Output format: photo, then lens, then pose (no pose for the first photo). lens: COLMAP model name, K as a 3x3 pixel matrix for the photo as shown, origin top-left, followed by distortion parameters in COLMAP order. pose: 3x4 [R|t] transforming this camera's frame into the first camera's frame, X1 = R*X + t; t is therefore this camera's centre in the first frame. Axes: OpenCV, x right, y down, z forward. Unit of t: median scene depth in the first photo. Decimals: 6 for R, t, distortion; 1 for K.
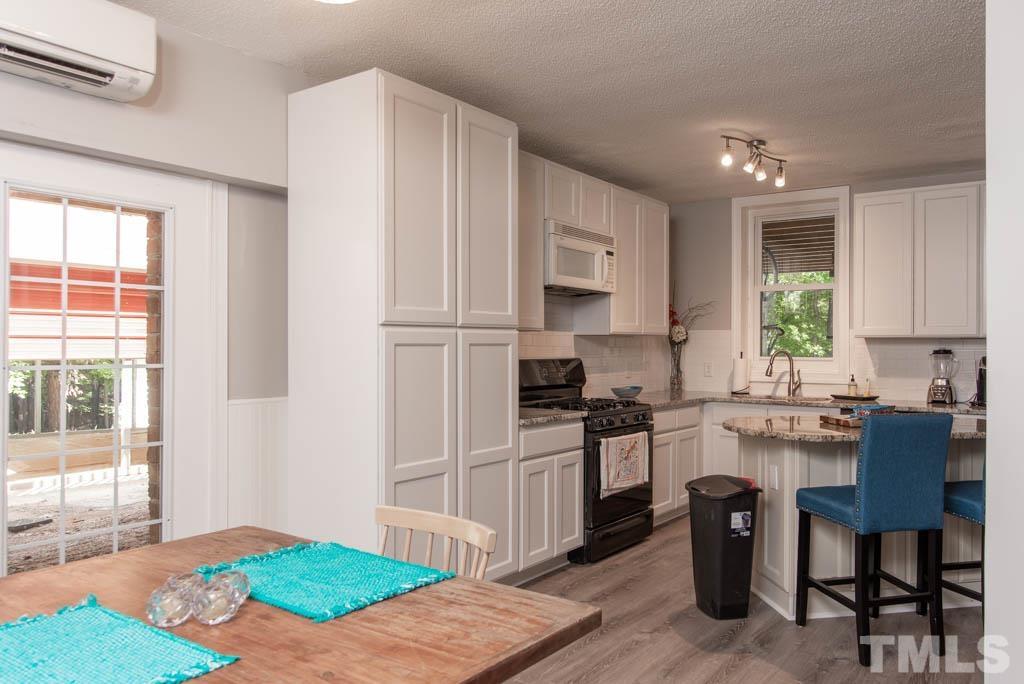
lens RADIAL K [[773.9, 0, 513.6], [0, 773.9, 343.7], [0, 0, 1]] dist [0.002886, 0.001605]
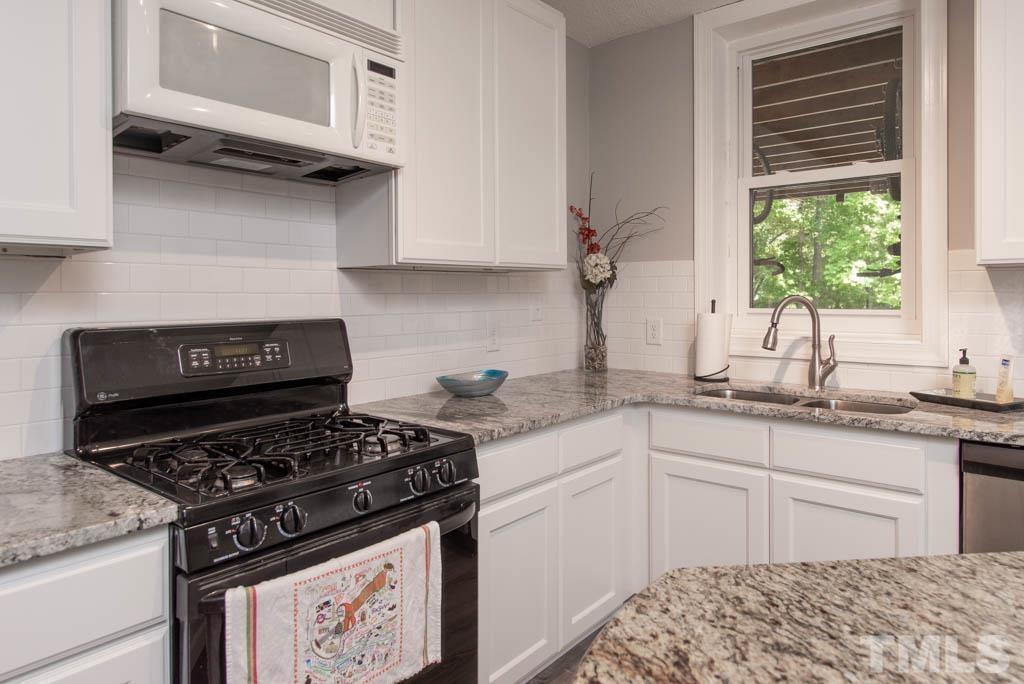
lens RADIAL K [[643.3, 0, 481.8], [0, 643.3, 294.3], [0, 0, 1]] dist [0.023146, -0.001132]
pose [[0.997098, -0.008862, -0.075615, 0.176324], [0.009077, 0.999956, 0.002495, 0.004377], [0.075589, -0.003174, 0.997134, 0.568063]]
